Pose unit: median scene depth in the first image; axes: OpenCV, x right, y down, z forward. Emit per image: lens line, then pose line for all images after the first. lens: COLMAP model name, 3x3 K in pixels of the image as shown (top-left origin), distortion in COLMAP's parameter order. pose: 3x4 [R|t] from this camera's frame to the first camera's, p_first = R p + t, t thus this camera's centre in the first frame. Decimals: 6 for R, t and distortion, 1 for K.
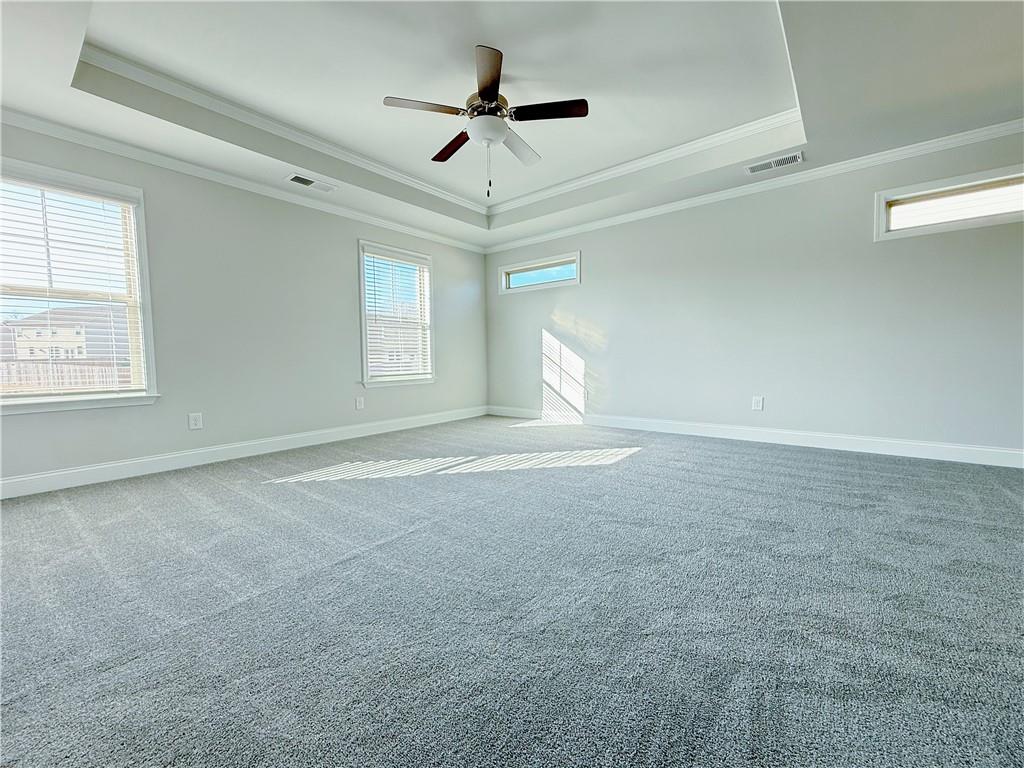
lens RADIAL K [[415.4, 0, 509.4], [0, 415.4, 383.4], [0, 0, 1]] dist [0.000036, 0.000379]
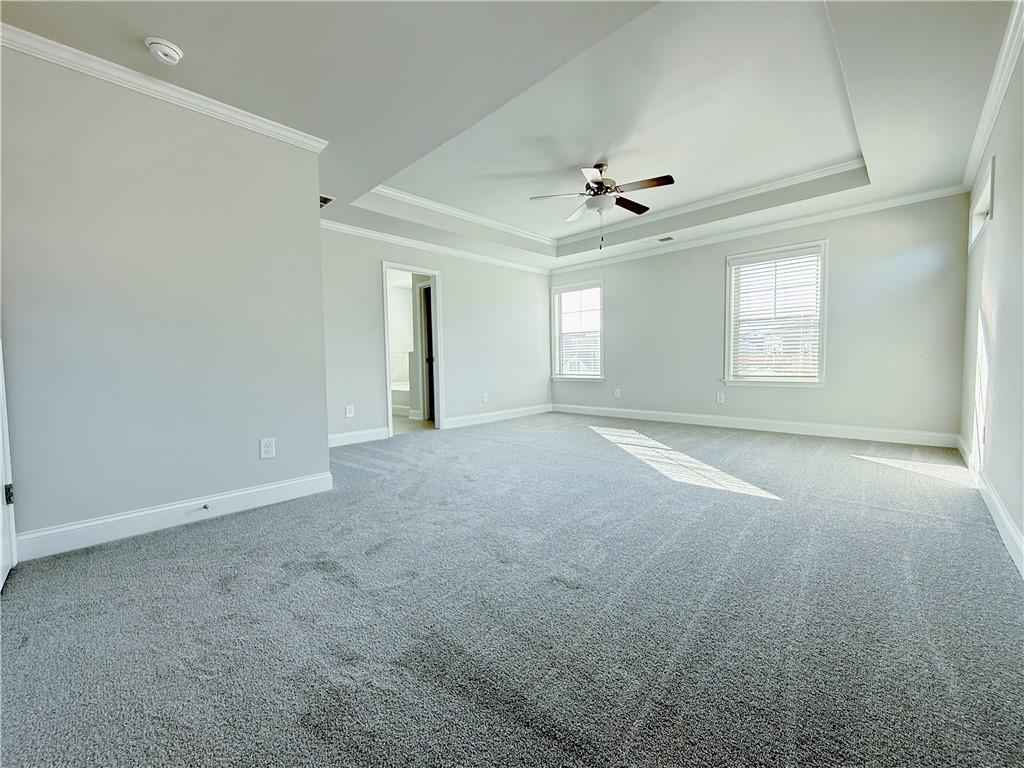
lens RADIAL K [[415.4, 0, 509.4], [0, 415.4, 383.4], [0, 0, 1]] dist [0.000036, 0.000379]
pose [[-0.088989, 0.068496, -0.993675, 0.847941], [-0.044938, 0.996341, 0.072704, -0.051353], [0.995018, 0.051124, -0.085585, 0.504764]]
